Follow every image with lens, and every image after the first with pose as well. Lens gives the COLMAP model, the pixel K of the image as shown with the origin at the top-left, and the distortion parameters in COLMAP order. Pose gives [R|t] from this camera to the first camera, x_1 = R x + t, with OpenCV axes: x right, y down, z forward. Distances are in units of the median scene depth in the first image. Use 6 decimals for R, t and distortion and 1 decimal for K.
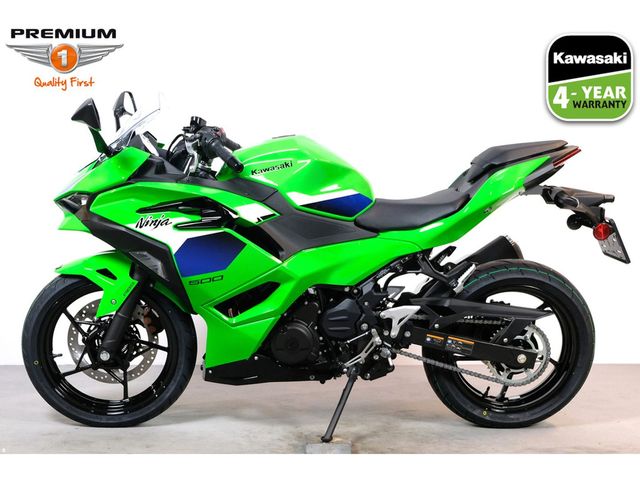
lens RADIAL K [[924.3, 0, 320.0], [0, 924.3, 240.0], [0, 0, 1]] dist [-0.017459, 0.032466]
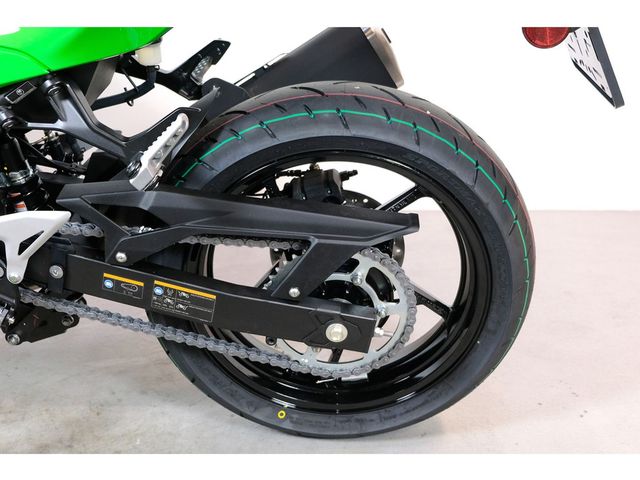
lens RADIAL K [[924.3, 0, 320.0], [0, 924.3, 240.0], [0, 0, 1]] dist [-0.017459, 0.032466]
pose [[0.997794, 0.022402, -0.062496, 0.240166], [-0.003425, 0.957466, 0.288525, -0.031326], [0.066301, -0.287674, 0.955431, 0.625054]]
